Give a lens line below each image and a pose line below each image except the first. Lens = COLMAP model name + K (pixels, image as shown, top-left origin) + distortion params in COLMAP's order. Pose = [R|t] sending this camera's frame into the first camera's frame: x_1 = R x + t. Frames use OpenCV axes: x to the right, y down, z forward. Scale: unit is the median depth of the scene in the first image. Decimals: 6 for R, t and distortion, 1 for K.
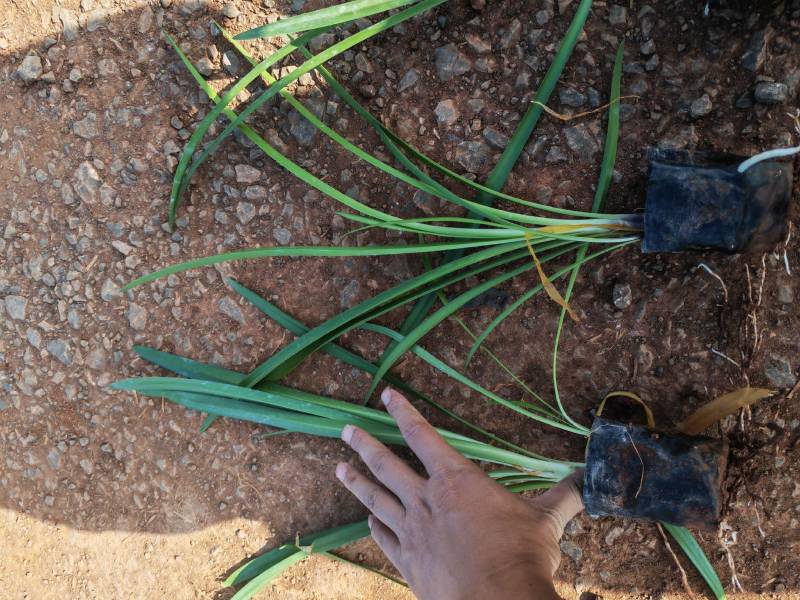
lens RADIAL K [[640.5, 0, 400.0], [0, 640.5, 300.0], [0, 0, 1]] dist [0.018246, -0.031278]
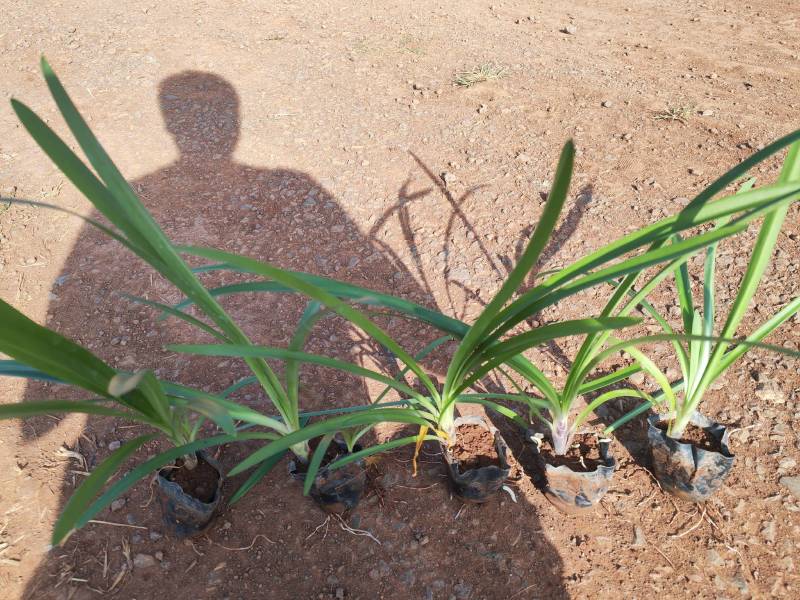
lens RADIAL K [[640.5, 0, 400.0], [0, 640.5, 300.0], [0, 0, 1]] dist [0.018246, -0.031278]
pose [[0.202196, 0.859371, -0.469679, 0.789715], [-0.967350, 0.100422, -0.232700, 0.352371], [-0.152810, 0.501395, 0.851617, -0.592718]]
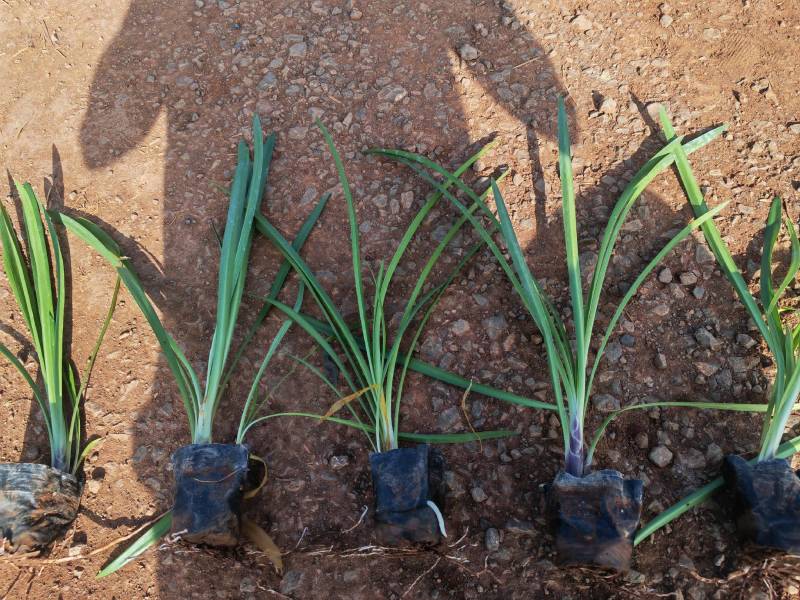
lens RADIAL K [[640.5, 0, 400.0], [0, 640.5, 300.0], [0, 0, 1]] dist [0.018246, -0.031278]
pose [[0.099599, 0.982378, -0.158154, 0.198777], [-0.990265, 0.082330, -0.112235, -0.007695], [-0.097237, 0.167793, 0.981015, -0.331806]]
